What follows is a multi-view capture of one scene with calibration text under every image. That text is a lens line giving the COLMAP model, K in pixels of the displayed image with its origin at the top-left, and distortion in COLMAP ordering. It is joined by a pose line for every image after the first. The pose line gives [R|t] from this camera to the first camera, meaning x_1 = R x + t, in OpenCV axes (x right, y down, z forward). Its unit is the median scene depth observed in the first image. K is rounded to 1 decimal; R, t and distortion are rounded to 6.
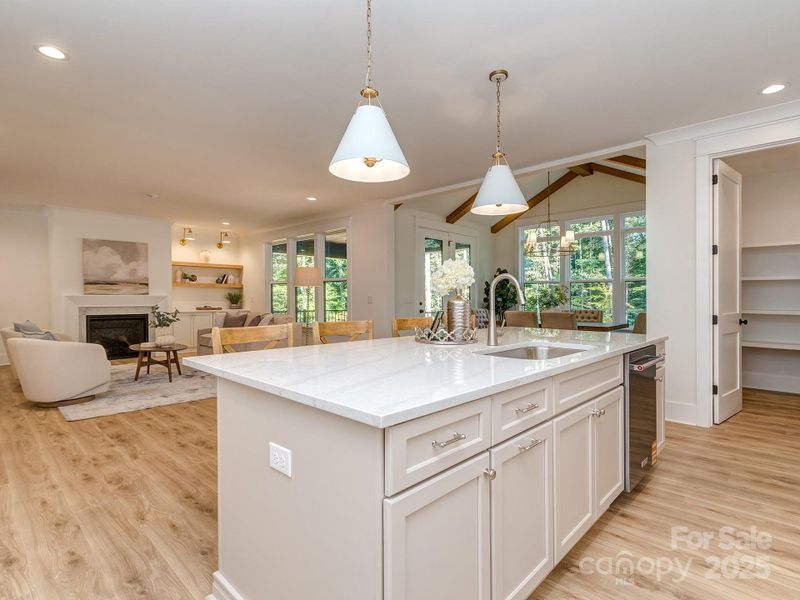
lens RADIAL K [[412.8, 0, 398.5], [0, 412.8, 300.3], [0, 0, 1]] dist [0.009888, -0.002211]
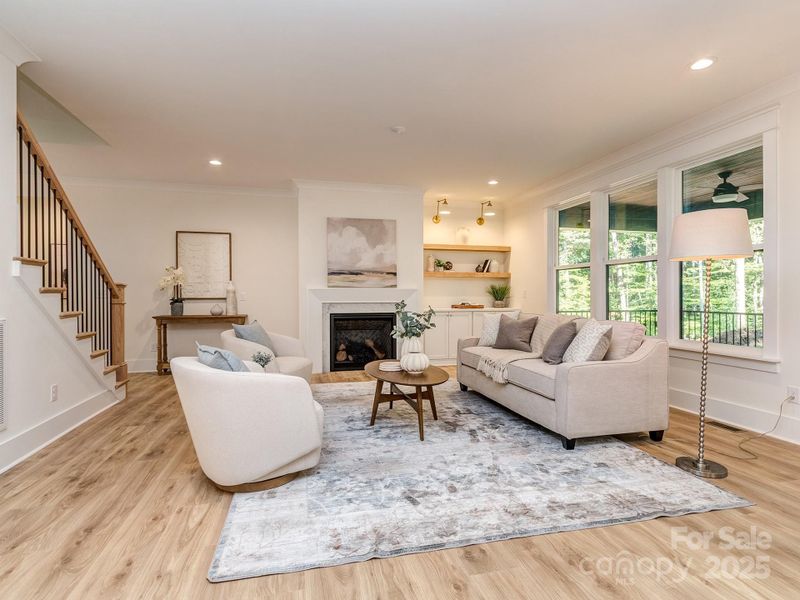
lens RADIAL K [[412.8, 0, 398.5], [0, 412.8, 300.3], [0, 0, 1]] dist [0.009888, -0.002211]
pose [[0.848035, 0.005882, -0.529908, -0.211631], [-0.002436, 0.999971, 0.007202, 0.004965], [0.529935, -0.004817, 0.848025, 0.382031]]
